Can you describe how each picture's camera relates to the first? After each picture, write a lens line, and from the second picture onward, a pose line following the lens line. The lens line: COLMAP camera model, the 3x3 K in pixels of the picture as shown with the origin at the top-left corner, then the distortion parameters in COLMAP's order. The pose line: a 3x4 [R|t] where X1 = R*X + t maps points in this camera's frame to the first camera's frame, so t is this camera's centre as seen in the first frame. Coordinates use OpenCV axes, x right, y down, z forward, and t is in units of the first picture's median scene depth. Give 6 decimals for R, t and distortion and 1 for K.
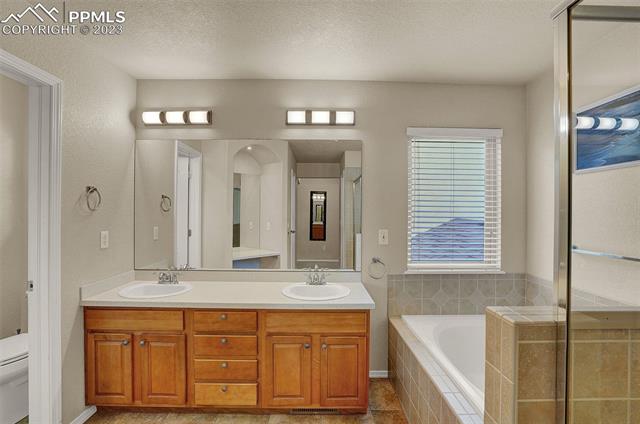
lens RADIAL K [[299.0, 0, 320.2], [0, 299.0, 212.2], [0, 0, 1]] dist [-0.026047, 0.003835]
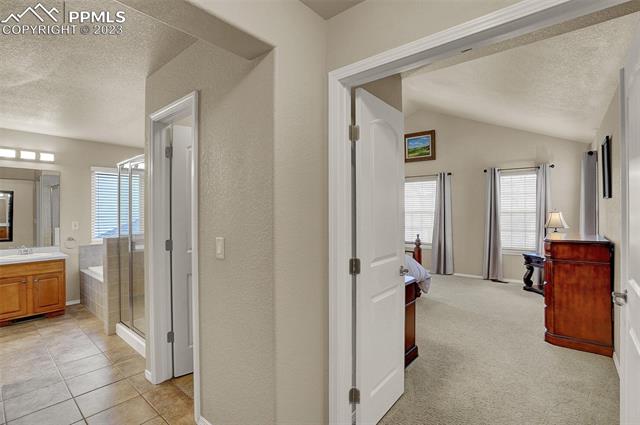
lens RADIAL K [[299.0, 0, 323.3], [0, 299.0, 210.1], [0, 0, 1]] dist [-0.026047, 0.003835]
pose [[0.645840, -0.005476, 0.763453, -0.183182], [0.002397, 0.999984, 0.005145, -0.014785], [-0.763469, -0.001493, 0.645843, -1.341040]]
